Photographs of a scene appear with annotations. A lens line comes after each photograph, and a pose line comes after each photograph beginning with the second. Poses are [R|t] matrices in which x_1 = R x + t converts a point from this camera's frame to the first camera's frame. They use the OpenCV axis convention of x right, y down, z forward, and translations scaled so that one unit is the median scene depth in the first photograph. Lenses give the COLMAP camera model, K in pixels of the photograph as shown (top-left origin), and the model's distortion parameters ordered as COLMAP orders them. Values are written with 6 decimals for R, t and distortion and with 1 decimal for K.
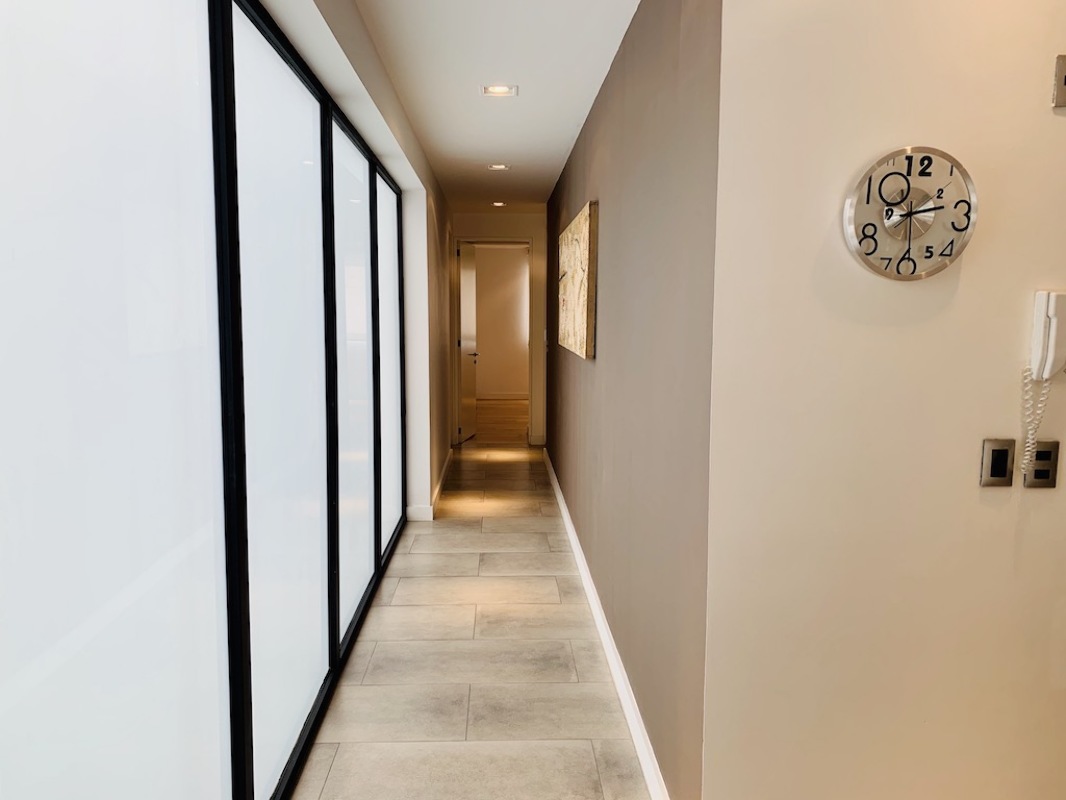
lens RADIAL K [[817.6, 0, 527.2], [0, 817.6, 396.8], [0, 0, 1]] dist [0.009683, -0.005040]
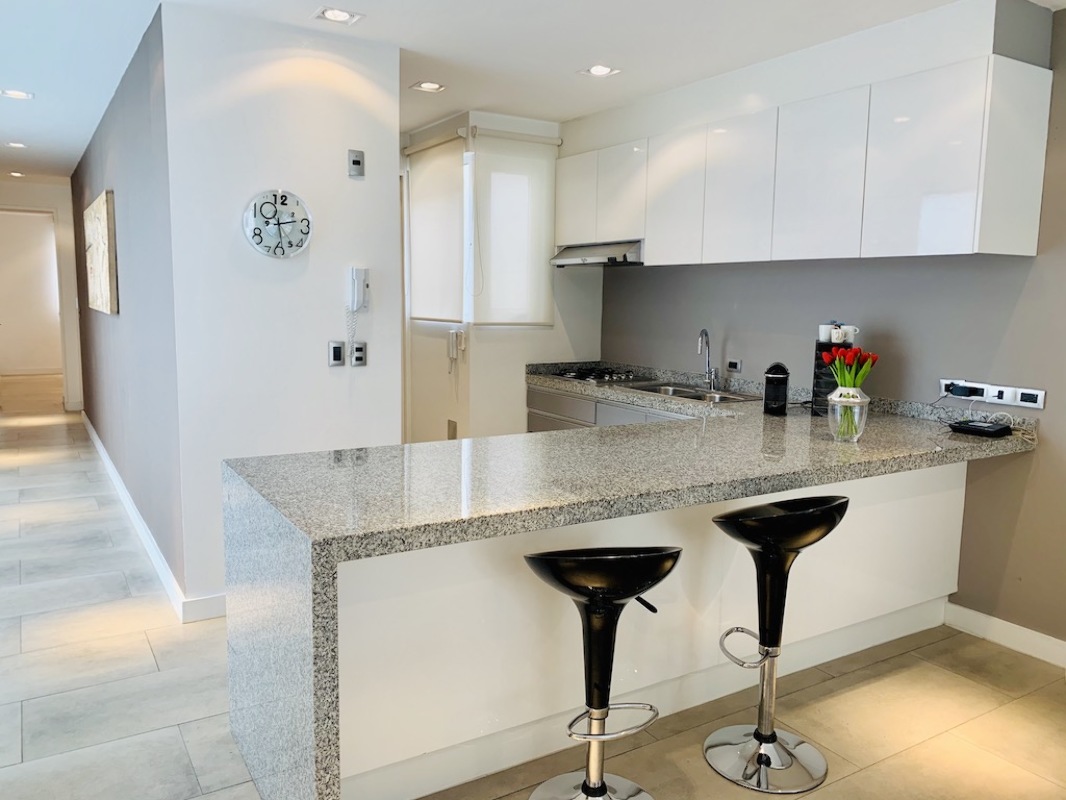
lens RADIAL K [[817.6, 0, 535.3], [0, 817.6, 394.8], [0, 0, 1]] dist [0.009683, -0.005040]
pose [[0.865665, -0.051007, 0.498019, 0.003039], [0.038660, 0.998636, 0.035081, 0.062101], [-0.499129, -0.011114, 0.866456, -0.449194]]
